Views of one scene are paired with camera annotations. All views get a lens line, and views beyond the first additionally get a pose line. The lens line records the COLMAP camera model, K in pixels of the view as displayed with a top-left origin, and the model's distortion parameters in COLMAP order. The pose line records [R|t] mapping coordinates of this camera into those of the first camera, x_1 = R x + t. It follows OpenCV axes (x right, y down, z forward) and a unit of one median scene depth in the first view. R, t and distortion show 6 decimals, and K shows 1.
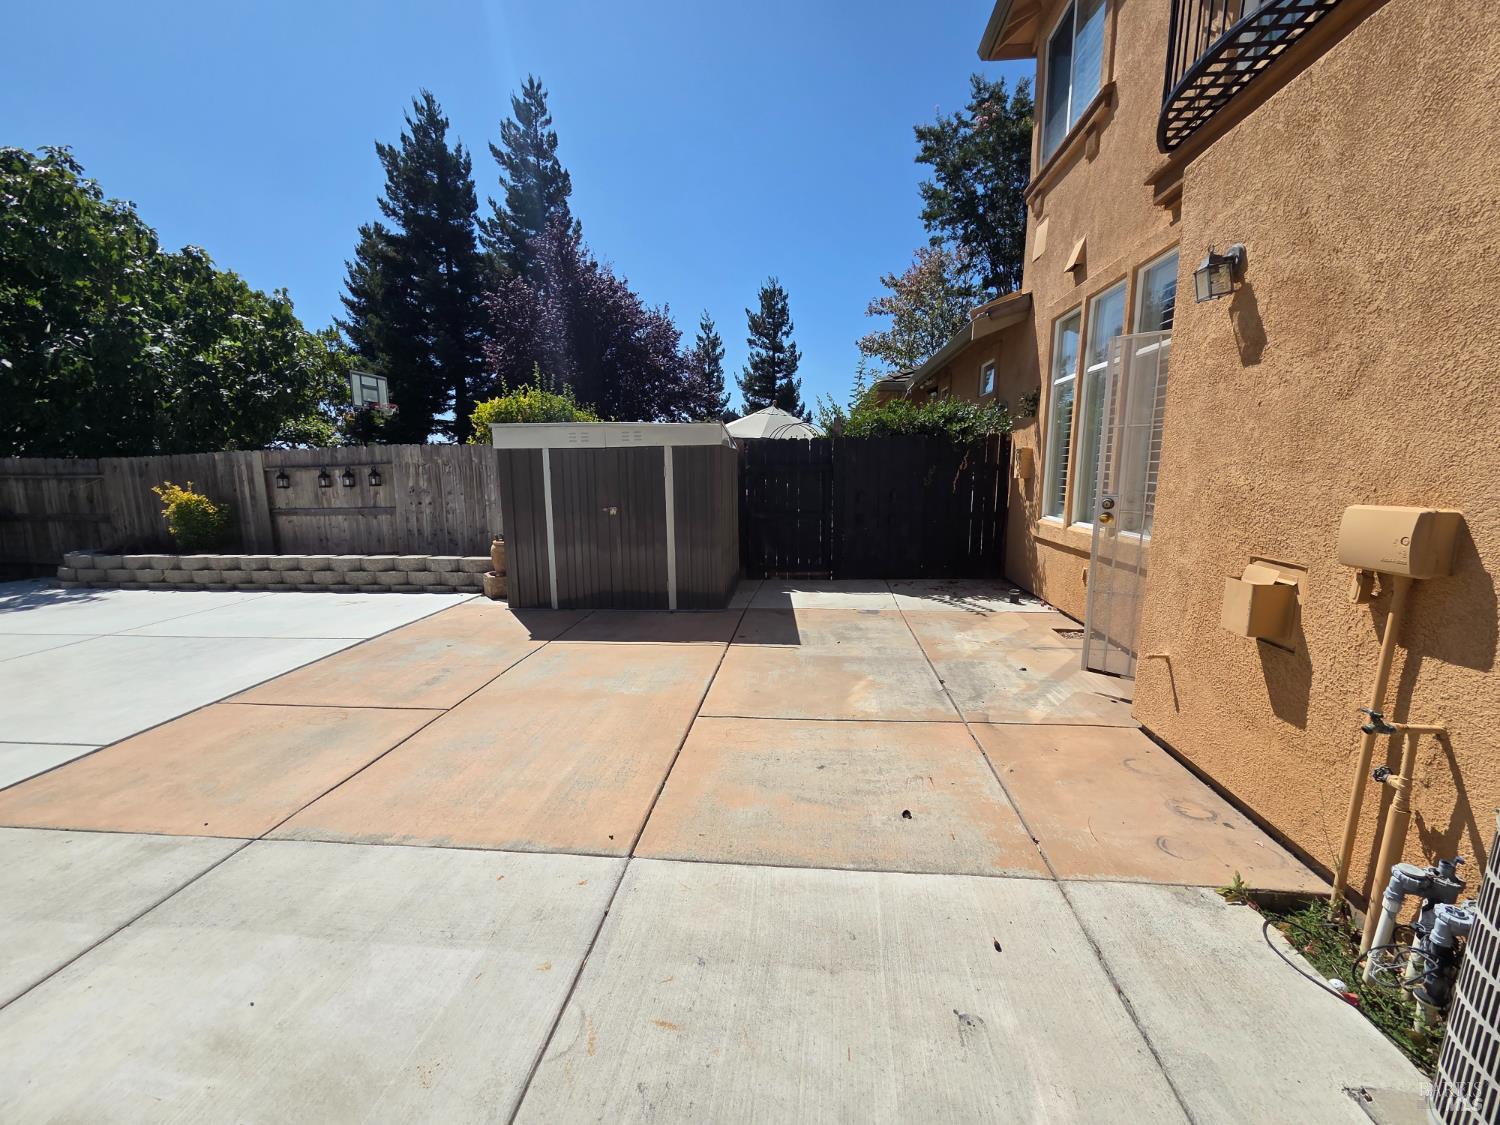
lens RADIAL K [[614.8, 0, 748.8], [0, 614.8, 561.7], [0, 0, 1]] dist [-0.002019, 0.000545]
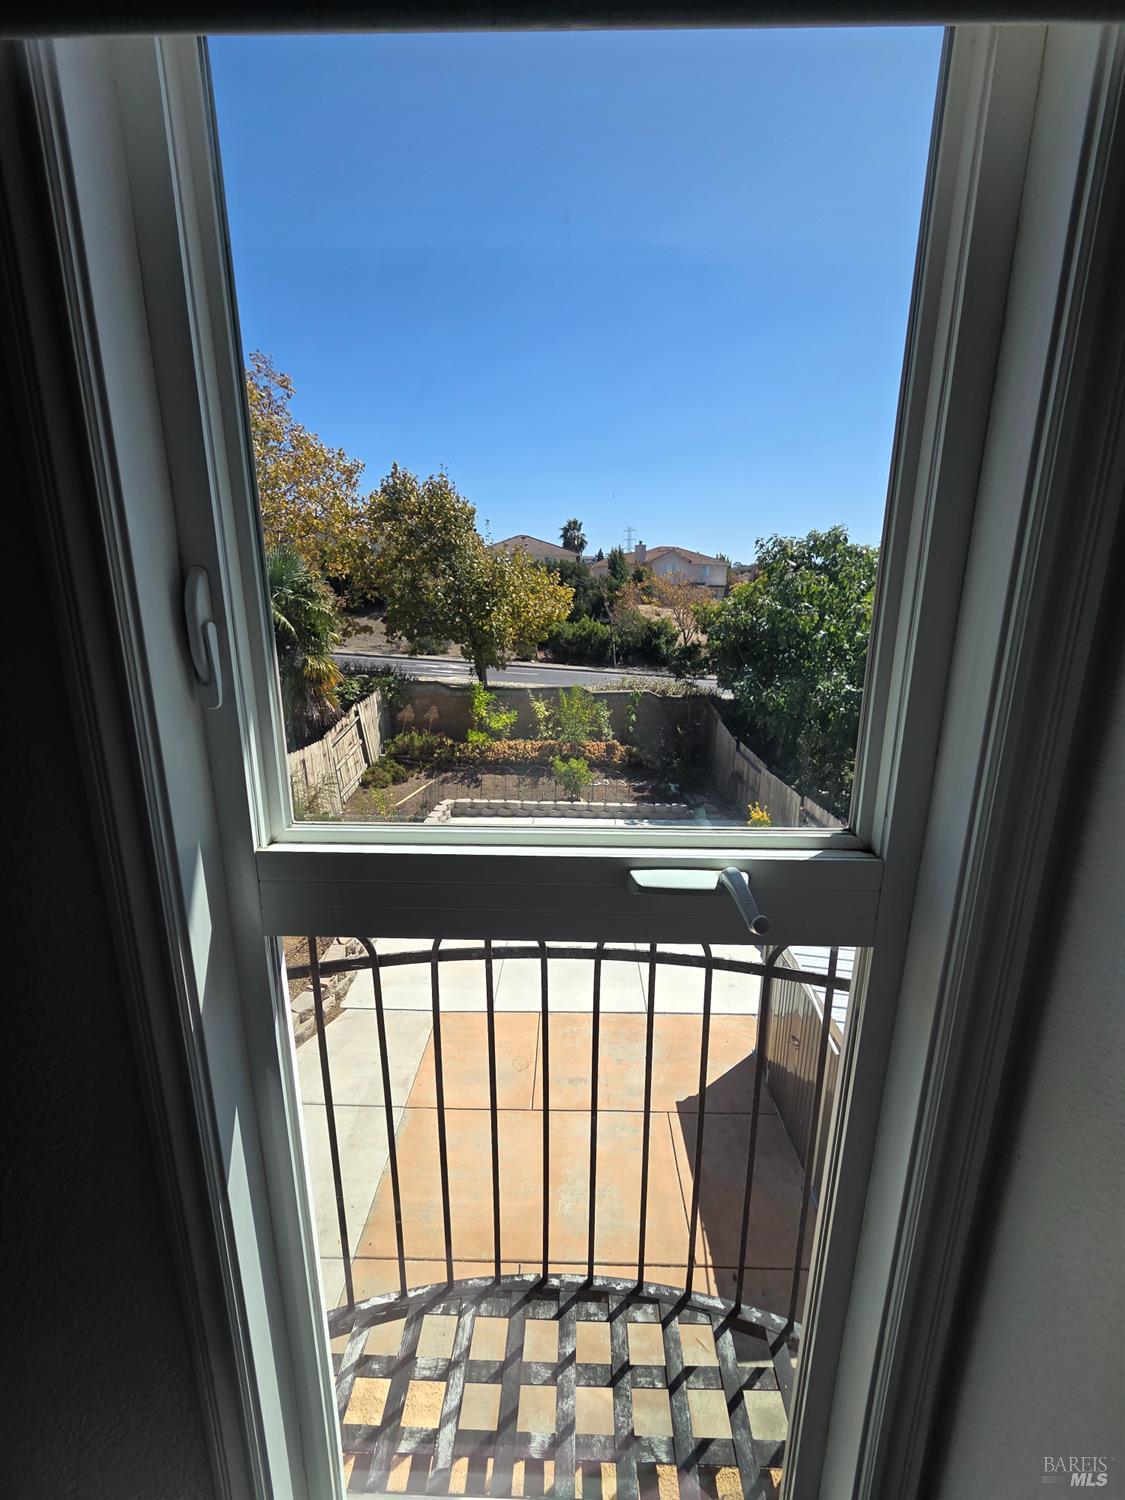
lens RADIAL K [[614.8, 0, 563.5], [0, 614.8, 750.1], [0, 0, 1]] dist [-0.002019, 0.000545]
pose [[0.079580, 0.240928, -0.967275, 0.419489], [-0.156588, 0.961327, 0.226564, -0.506192], [0.984453, 0.133433, 0.114229, 0.344567]]
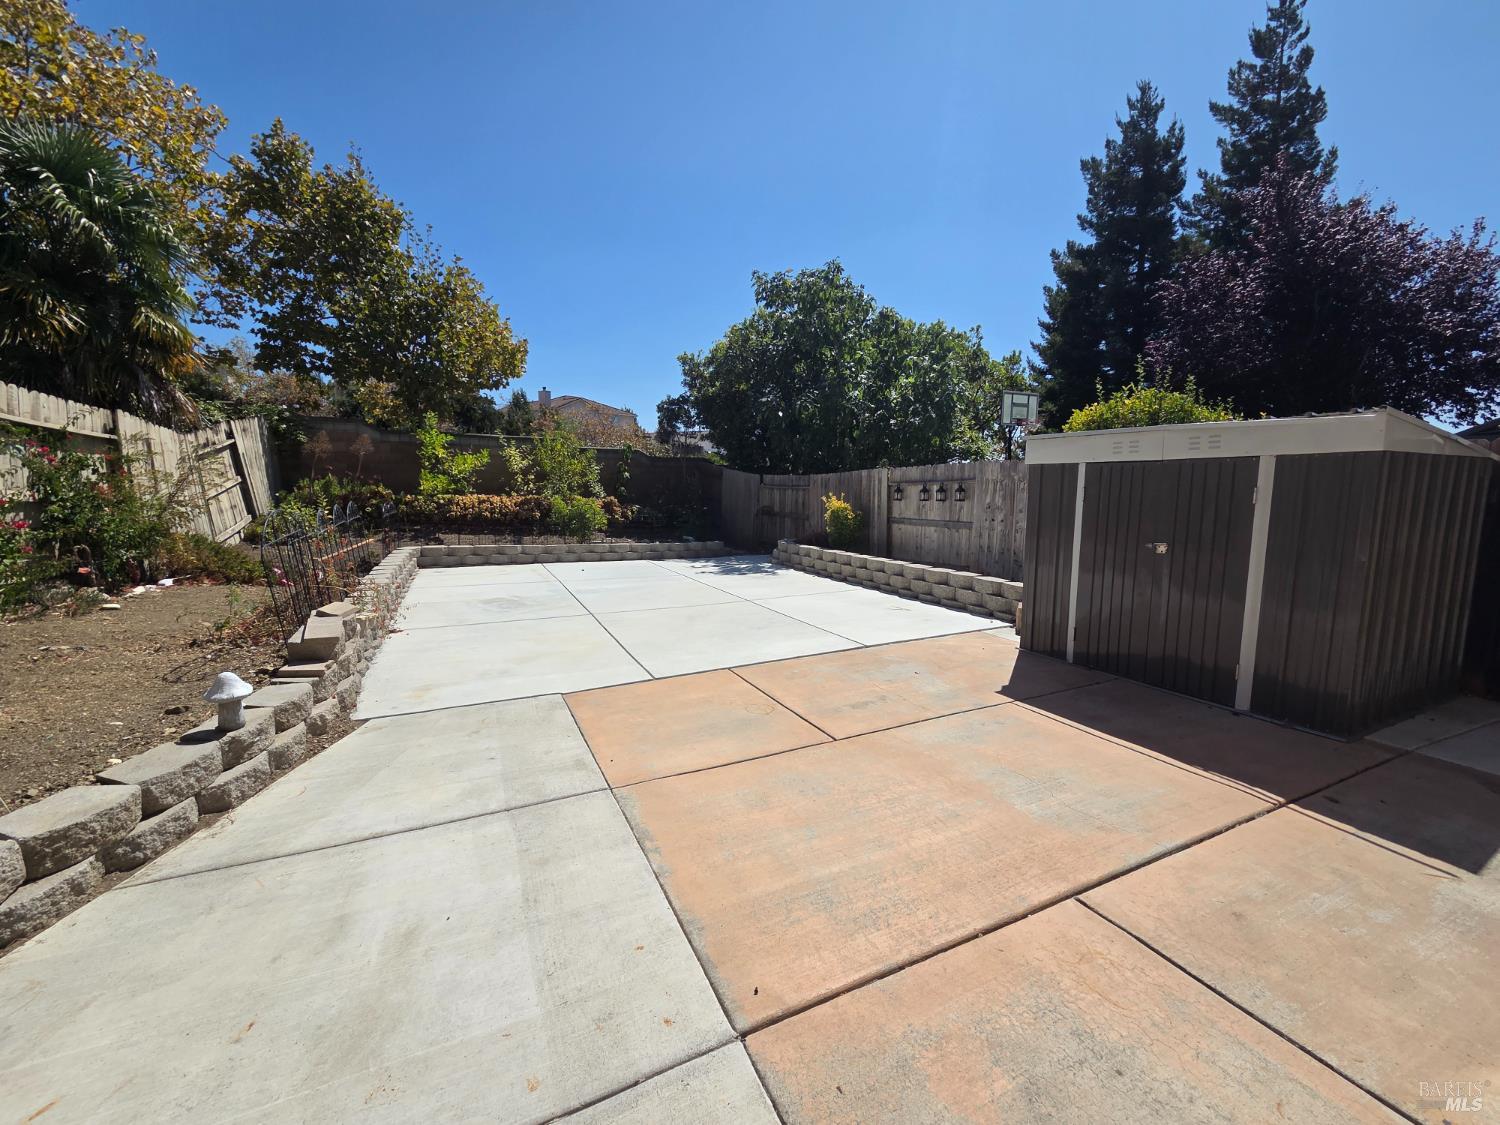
lens RADIAL K [[614.8, 0, 751.2], [0, 614.8, 560.7], [0, 0, 1]] dist [-0.002019, 0.000545]
pose [[0.521064, 0.115058, -0.845727, 0.099989], [-0.133686, 0.989644, 0.052272, -0.030920], [0.842983, 0.085825, 0.531050, 0.161535]]
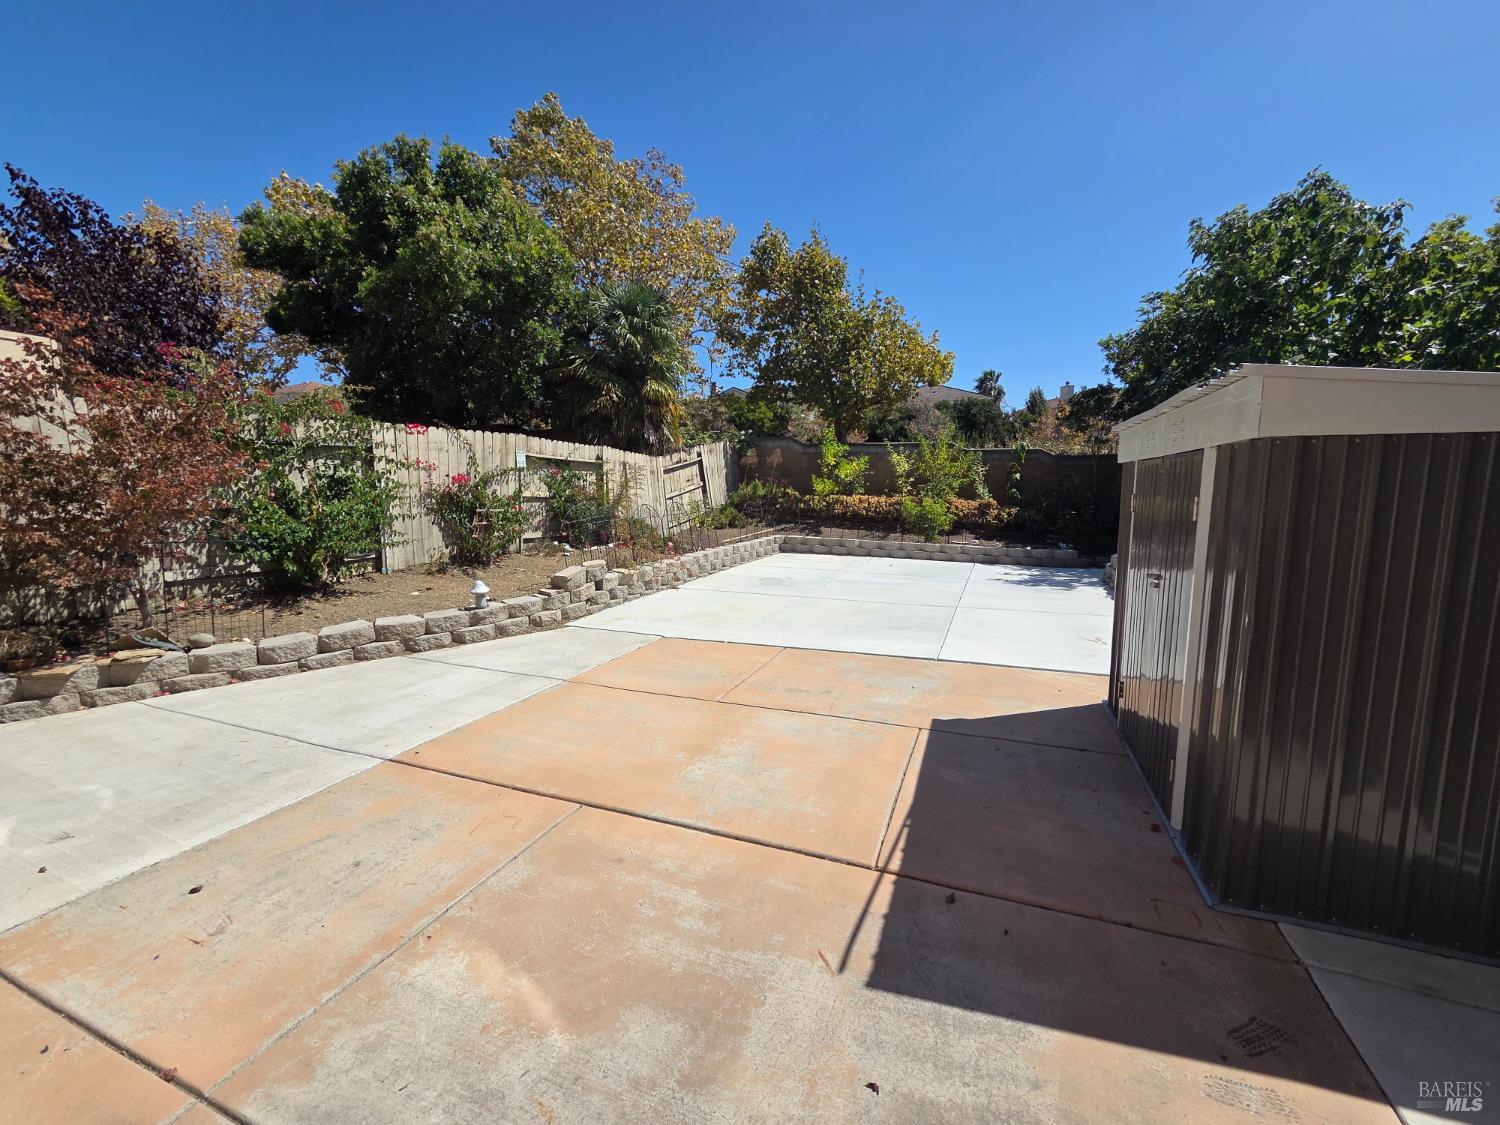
lens RADIAL K [[614.8, 0, 750.3], [0, 614.8, 564.3], [0, 0, 1]] dist [-0.002019, 0.000545]
pose [[-0.279381, 0.131997, -0.951064, 0.255714], [-0.137803, 0.974740, 0.175764, -0.101630], [0.950240, 0.180164, -0.254134, 0.594400]]
